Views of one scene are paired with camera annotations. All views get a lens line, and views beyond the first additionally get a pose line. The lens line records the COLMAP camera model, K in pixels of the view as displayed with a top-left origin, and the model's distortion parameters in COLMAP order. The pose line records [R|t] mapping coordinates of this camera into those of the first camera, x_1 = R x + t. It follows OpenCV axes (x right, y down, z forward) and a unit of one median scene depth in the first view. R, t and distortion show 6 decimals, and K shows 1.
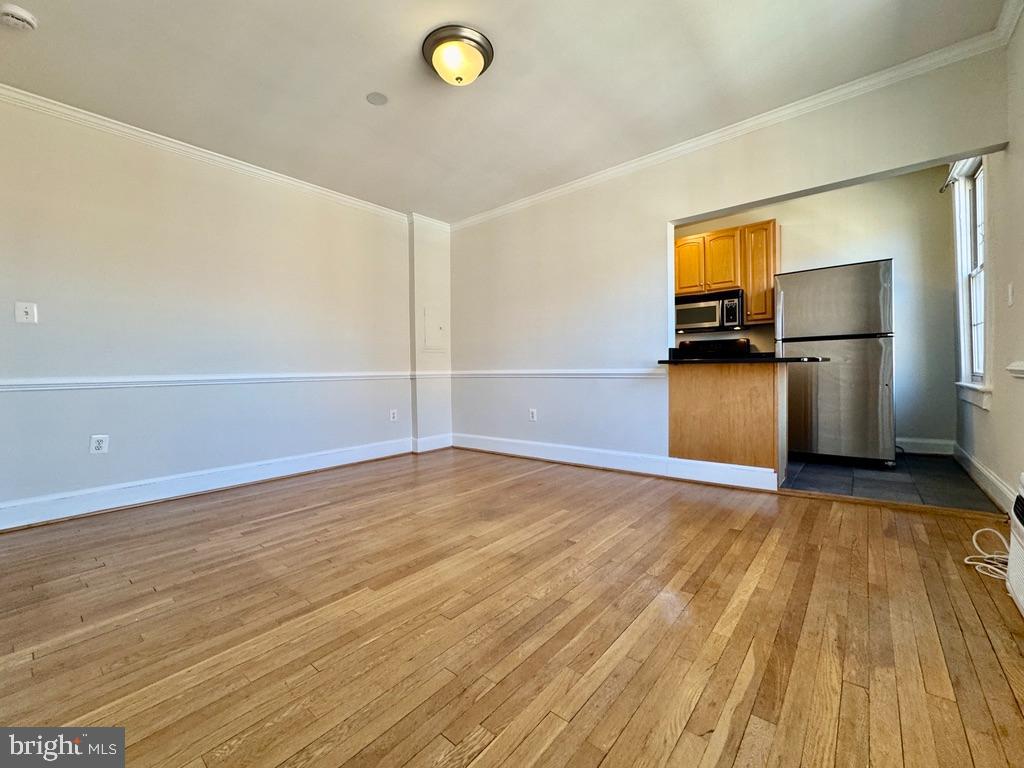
lens RADIAL K [[415.7, 0, 533.1], [0, 415.7, 382.4], [0, 0, 1]] dist [-0.001703, -0.000216]
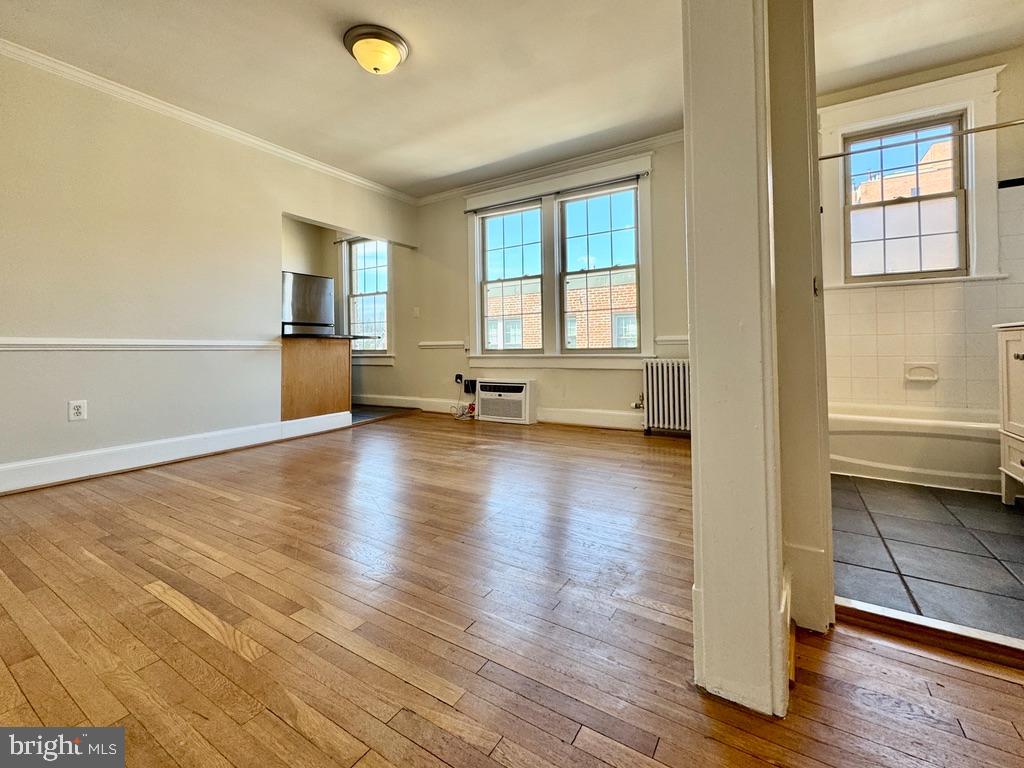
lens RADIAL K [[447.1, 0, 499.7], [0, 447.1, 342.4], [0, 0, 1]] dist [-0.002280, -0.000502]
pose [[-0.104233, 0.032984, 0.994006, -1.144080], [0.045447, 0.998564, -0.028370, 0.037893], [-0.993514, 0.042218, -0.105582, 0.683590]]
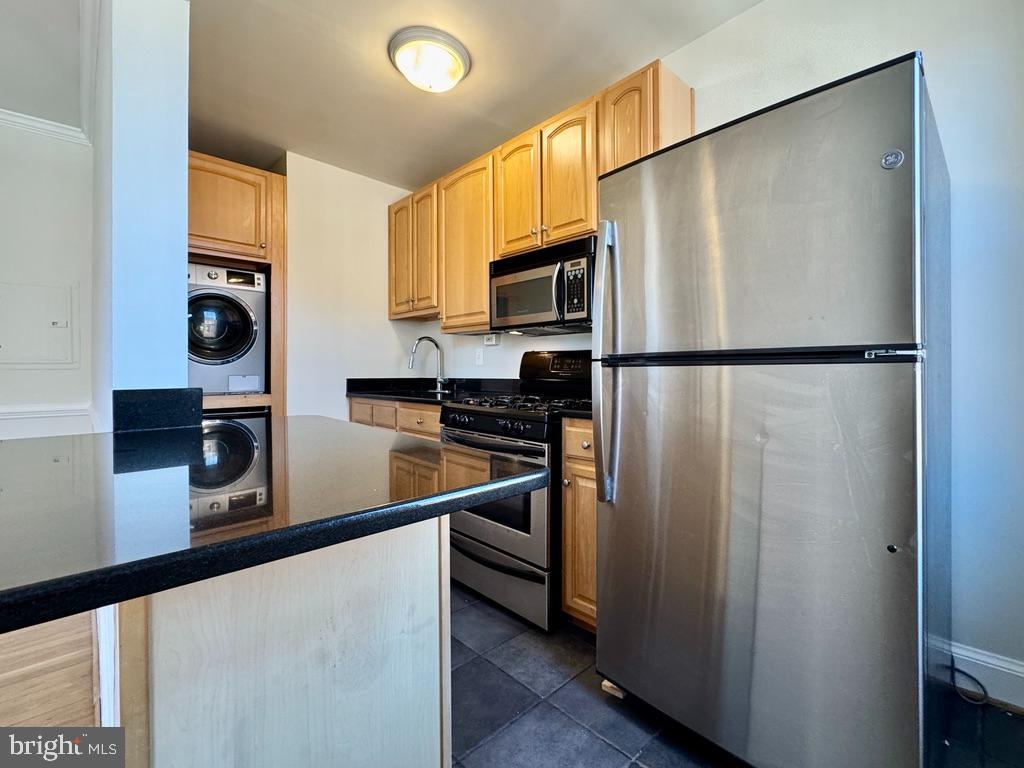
lens RADIAL K [[451.0, 0, 554.5], [0, 451.0, 372.7], [0, 0, 1]] dist [-0.000206, -0.000292]
pose [[0.996189, 0.016040, -0.085734, 0.841993], [-0.018363, 0.999483, -0.026383, -0.114665], [0.085266, 0.027857, 0.995969, 0.889844]]
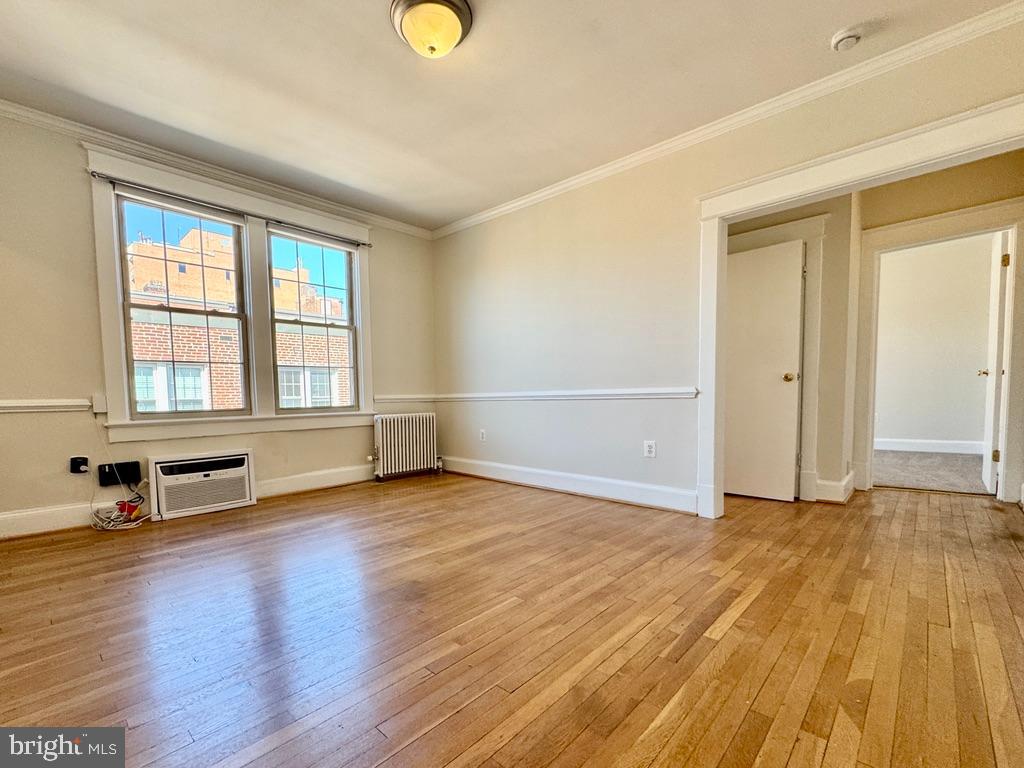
lens RADIAL K [[446.6, 0, 488.9], [0, 446.6, 426.4], [0, 0, 1]] dist [-0.001870, -0.000078]
pose [[-0.994162, 0.030715, 0.103432, -0.310424], [0.040446, 0.994813, 0.093334, -0.025056], [-0.100028, 0.096973, -0.990248, 1.642295]]
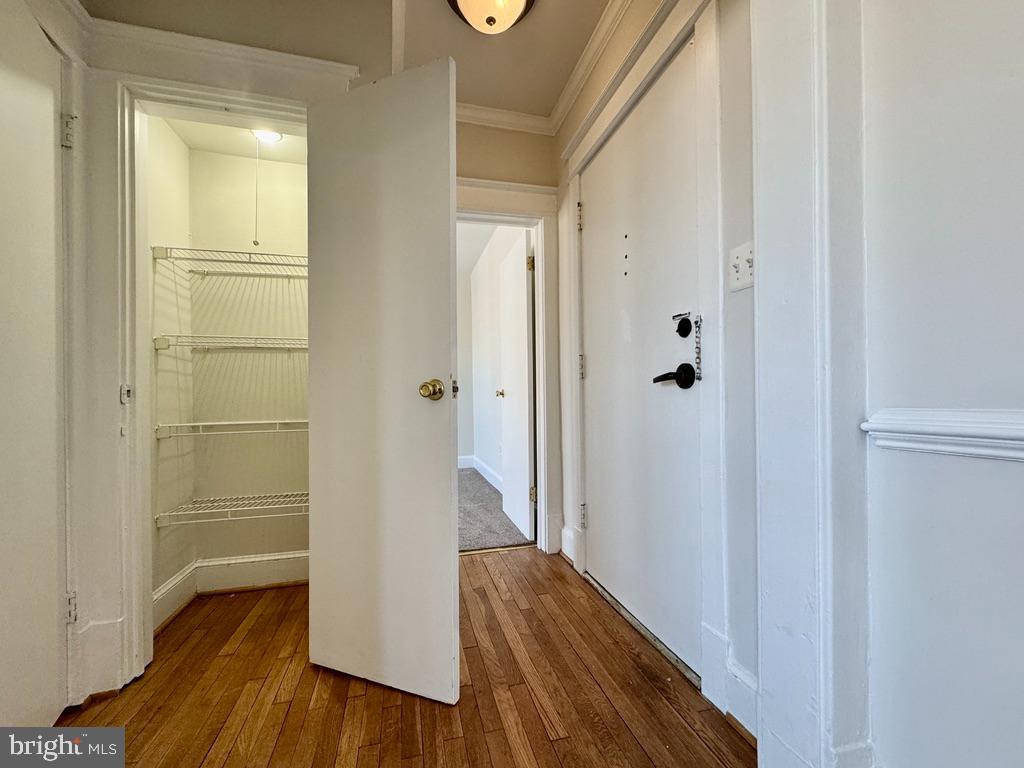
lens RADIAL K [[416.8, 0, 511.3], [0, 416.8, 400.1], [0, 0, 1]] dist [-0.000525, -0.000045]
pose [[-0.594526, 0.021431, -0.803790, -0.792772], [-0.007550, 0.999452, 0.032232, -0.018316], [0.804041, 0.025232, -0.594039, 0.790829]]
